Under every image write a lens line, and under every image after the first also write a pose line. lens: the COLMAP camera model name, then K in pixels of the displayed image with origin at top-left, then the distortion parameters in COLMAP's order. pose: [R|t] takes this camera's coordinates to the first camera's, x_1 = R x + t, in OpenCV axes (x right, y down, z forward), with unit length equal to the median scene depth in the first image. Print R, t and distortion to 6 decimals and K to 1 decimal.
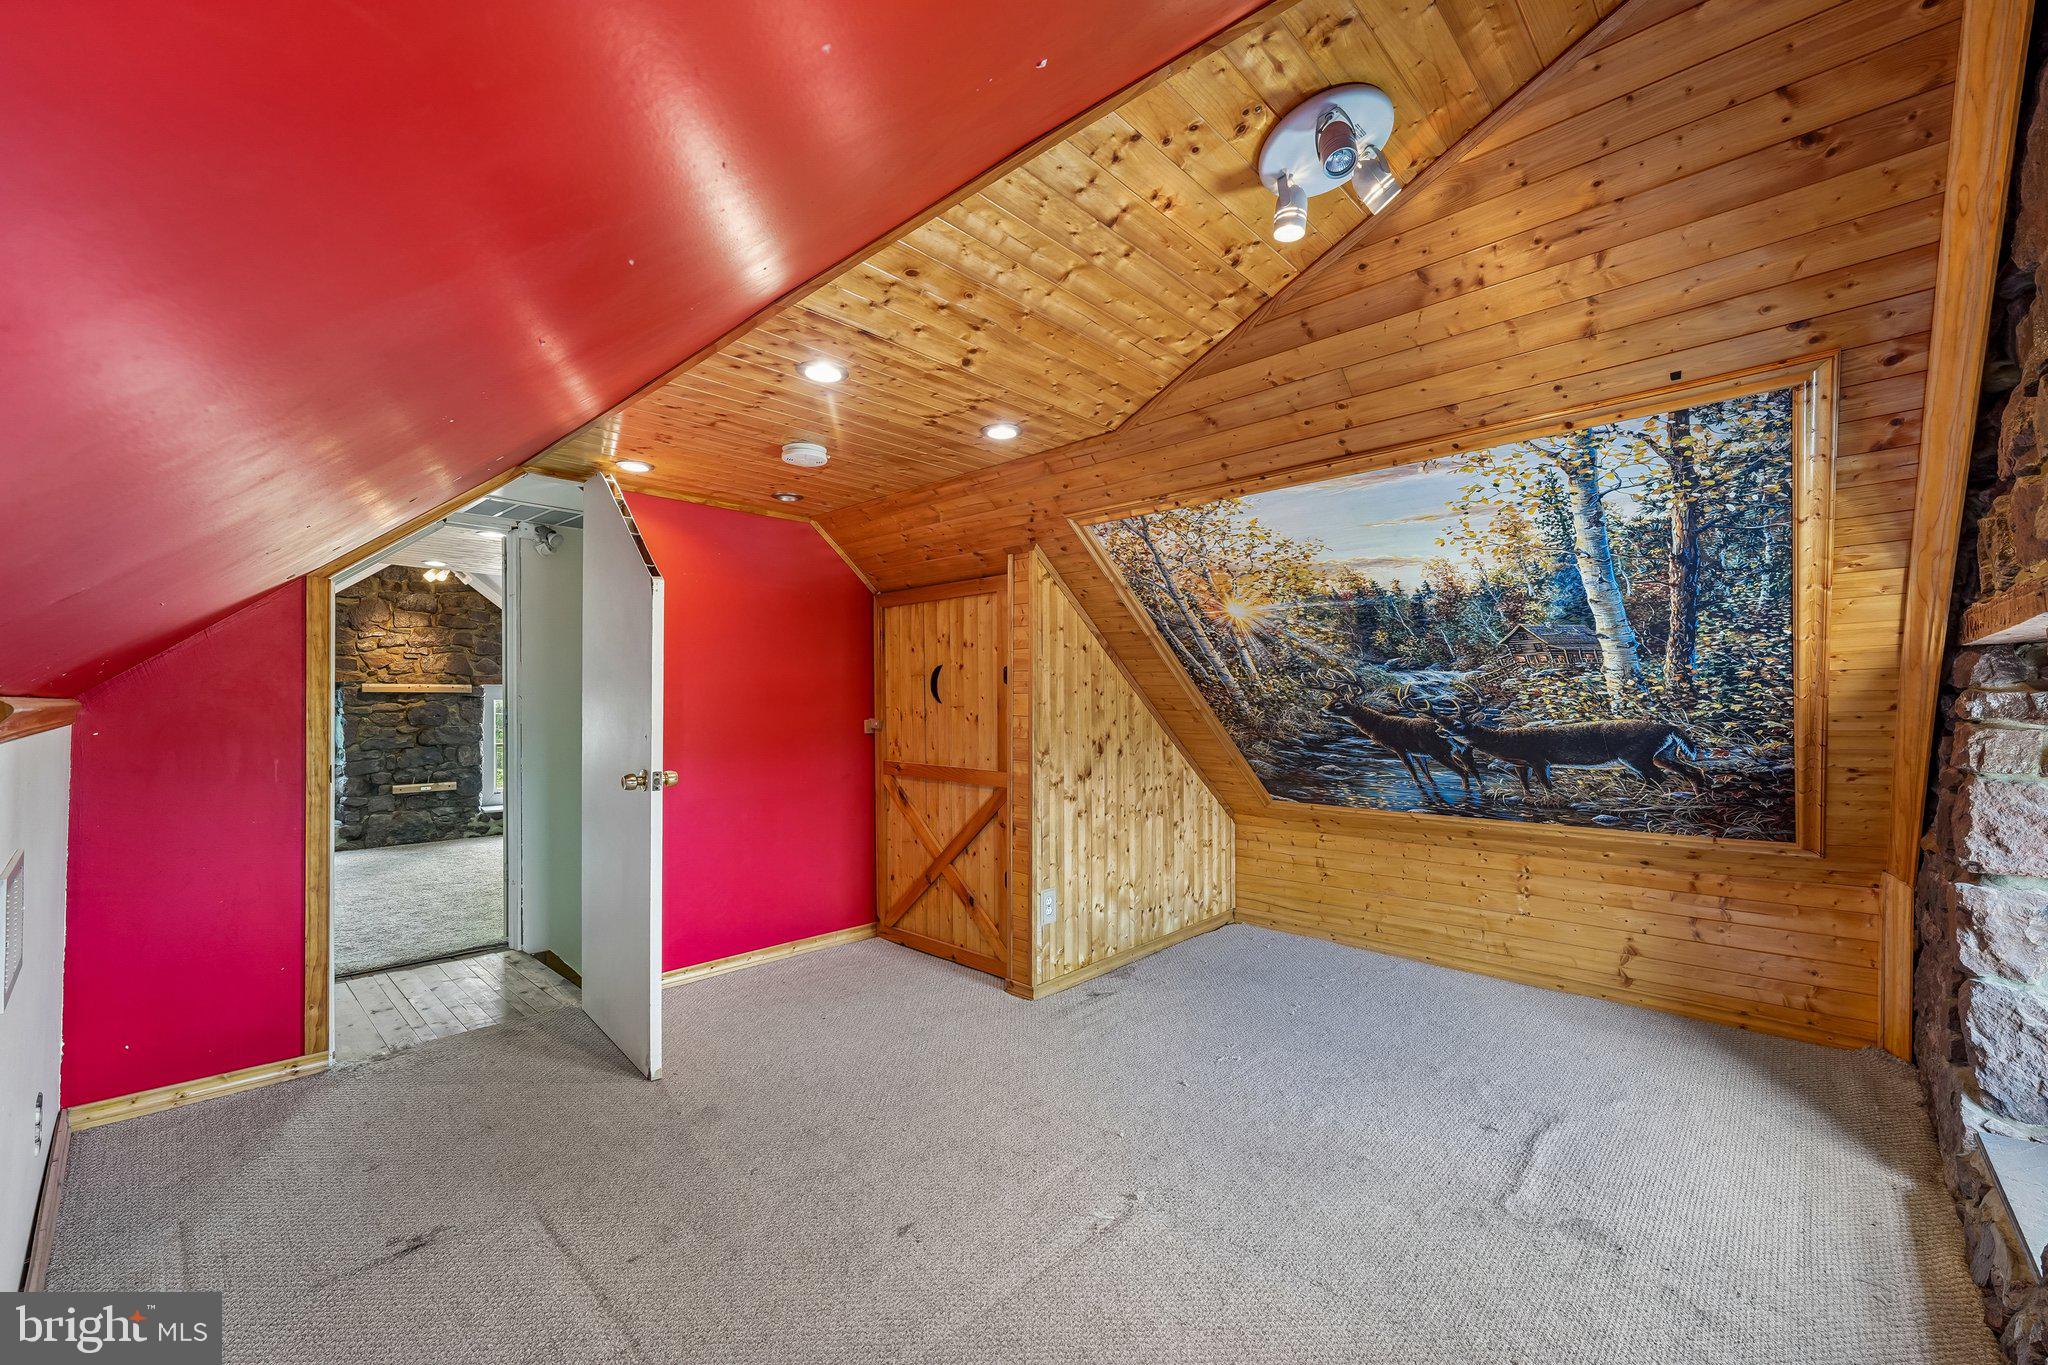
lens RADIAL K [[822.8, 0, 1018.9], [0, 822.8, 694.9], [0, 0, 1]] dist [-0.003978, -0.000221]
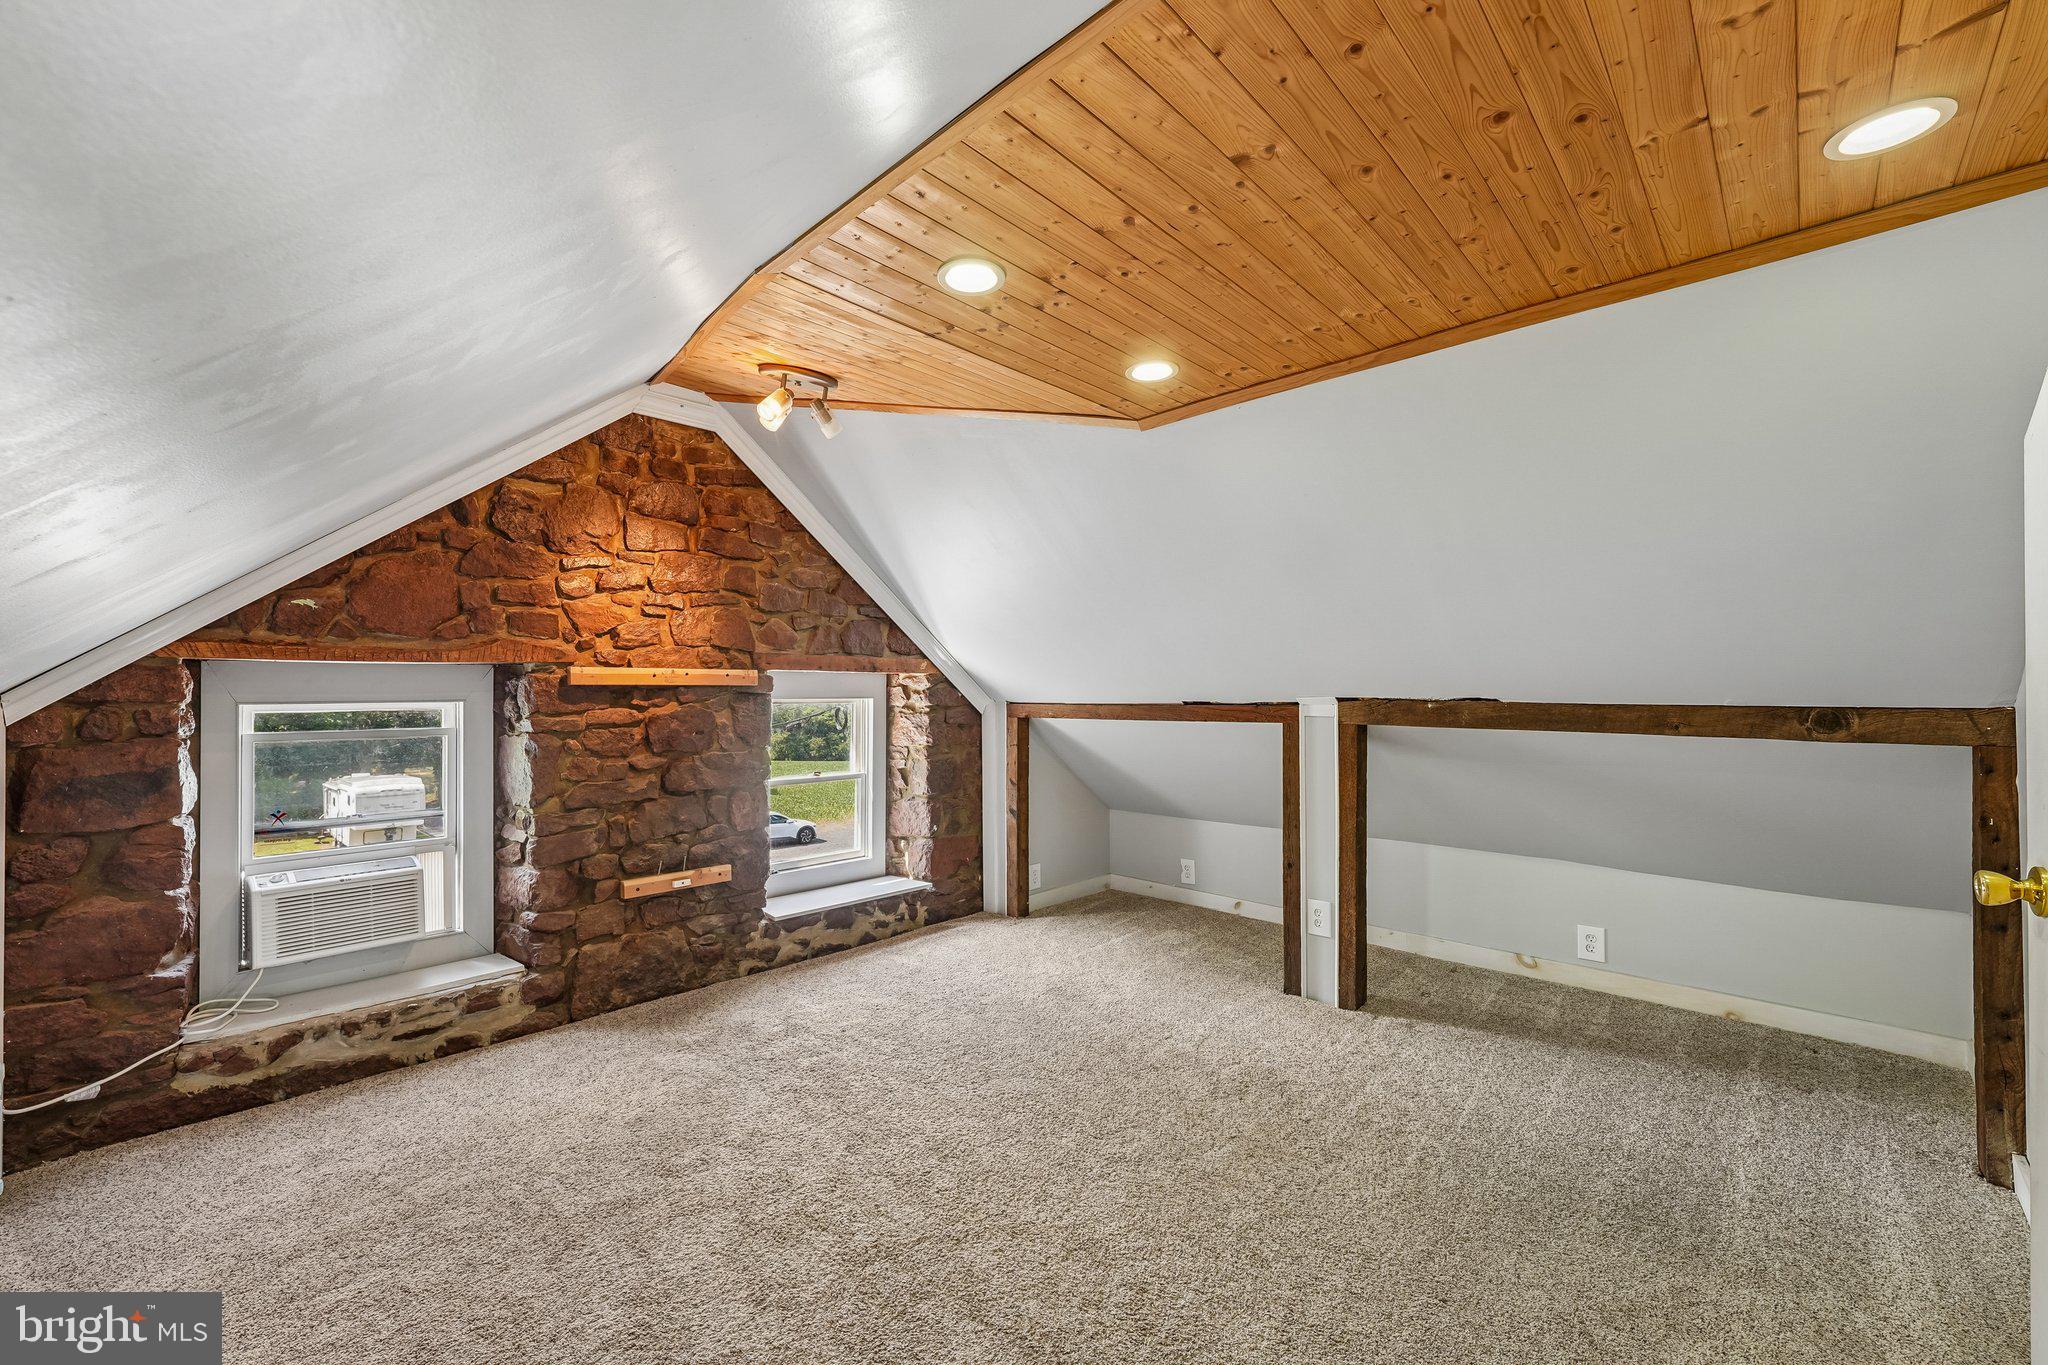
lens RADIAL K [[822.8, 0, 1029.8], [0, 822.8, 680.1], [0, 0, 1]] dist [-0.003978, -0.000221]
pose [[0.999944, 0.009782, 0.003923, -0.517245], [-0.009789, 0.999951, 0.001720, -0.009122], [-0.003906, -0.001758, 0.999991, 0.510268]]
